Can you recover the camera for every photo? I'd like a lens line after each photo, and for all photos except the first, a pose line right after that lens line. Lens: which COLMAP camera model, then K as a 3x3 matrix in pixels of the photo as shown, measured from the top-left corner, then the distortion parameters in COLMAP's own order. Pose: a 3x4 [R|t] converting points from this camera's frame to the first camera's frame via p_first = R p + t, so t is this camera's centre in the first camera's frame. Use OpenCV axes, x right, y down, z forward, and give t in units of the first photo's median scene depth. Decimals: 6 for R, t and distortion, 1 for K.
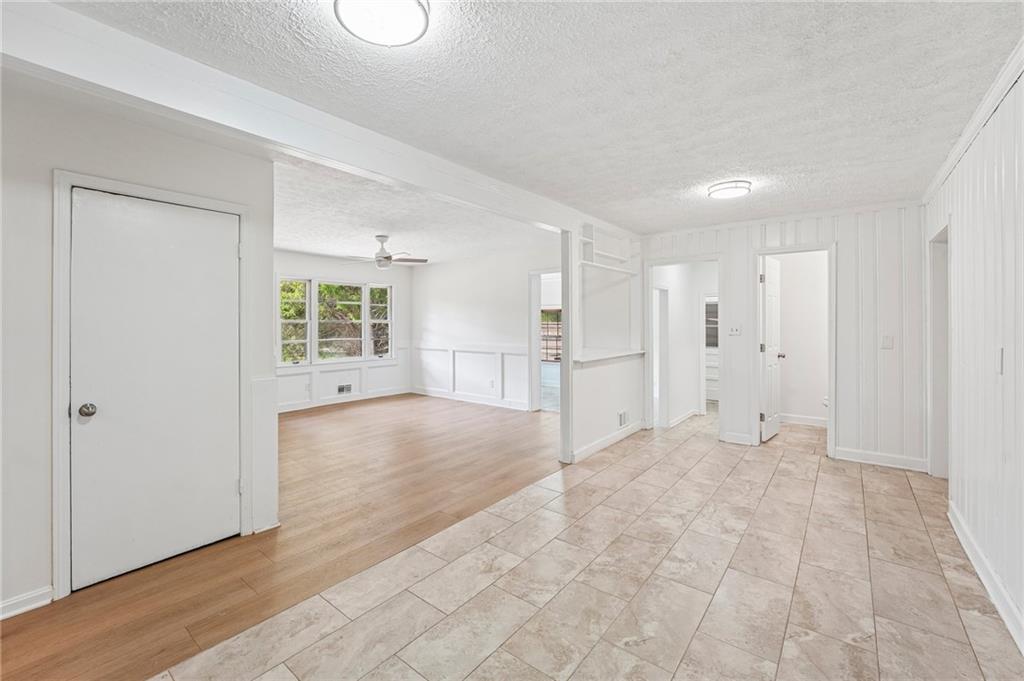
lens RADIAL K [[420.9, 0, 505.1], [0, 420.9, 324.2], [0, 0, 1]] dist [-0.005634, 0.000064]
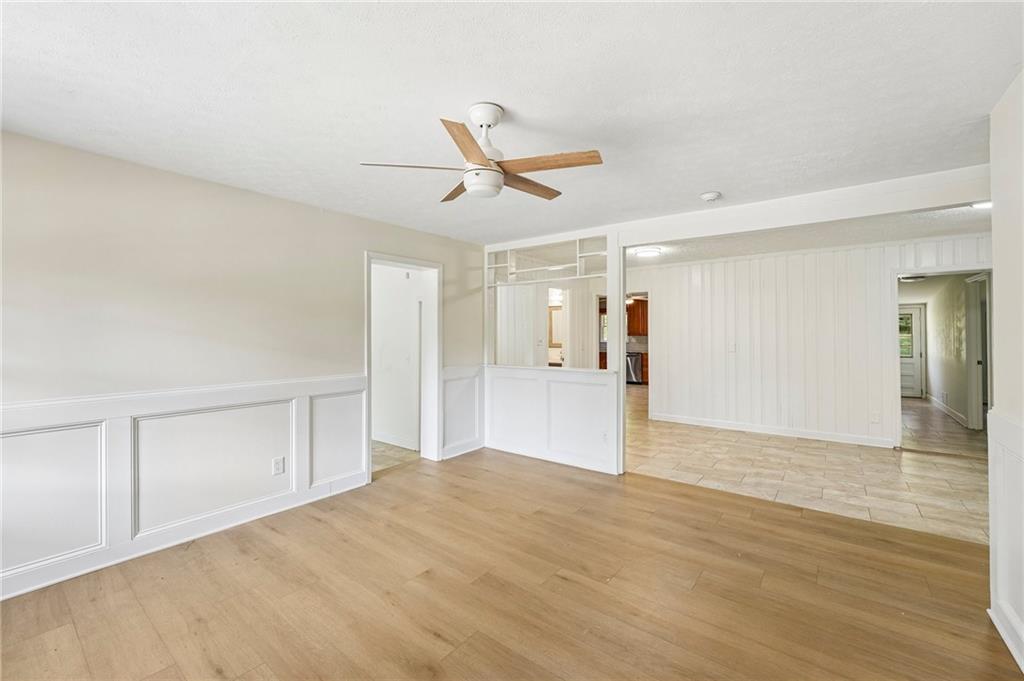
lens RADIAL K [[420.9, 0, 505.1], [0, 420.9, 324.2], [0, 0, 1]] dist [-0.005634, 0.000064]
pose [[-0.014800, 0.024274, 0.999596, -1.288252], [0.002037, 0.999704, -0.024246, -0.017638], [-0.999888, 0.001677, -0.014845, 1.876282]]
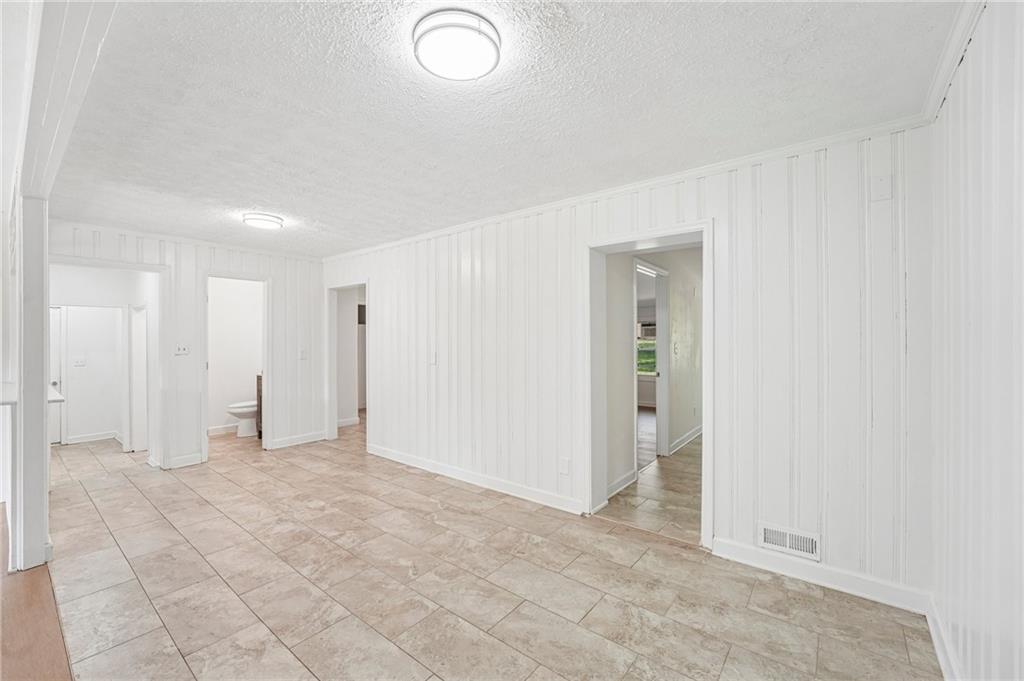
lens RADIAL K [[420.9, 0, 505.1], [0, 420.9, 324.2], [0, 0, 1]] dist [-0.005634, 0.000064]
pose [[0.014688, 0.039009, 0.999131, -0.678323], [0.007632, 0.999205, -0.039124, 0.003401], [-0.999863, 0.008200, 0.014379, 0.418644]]
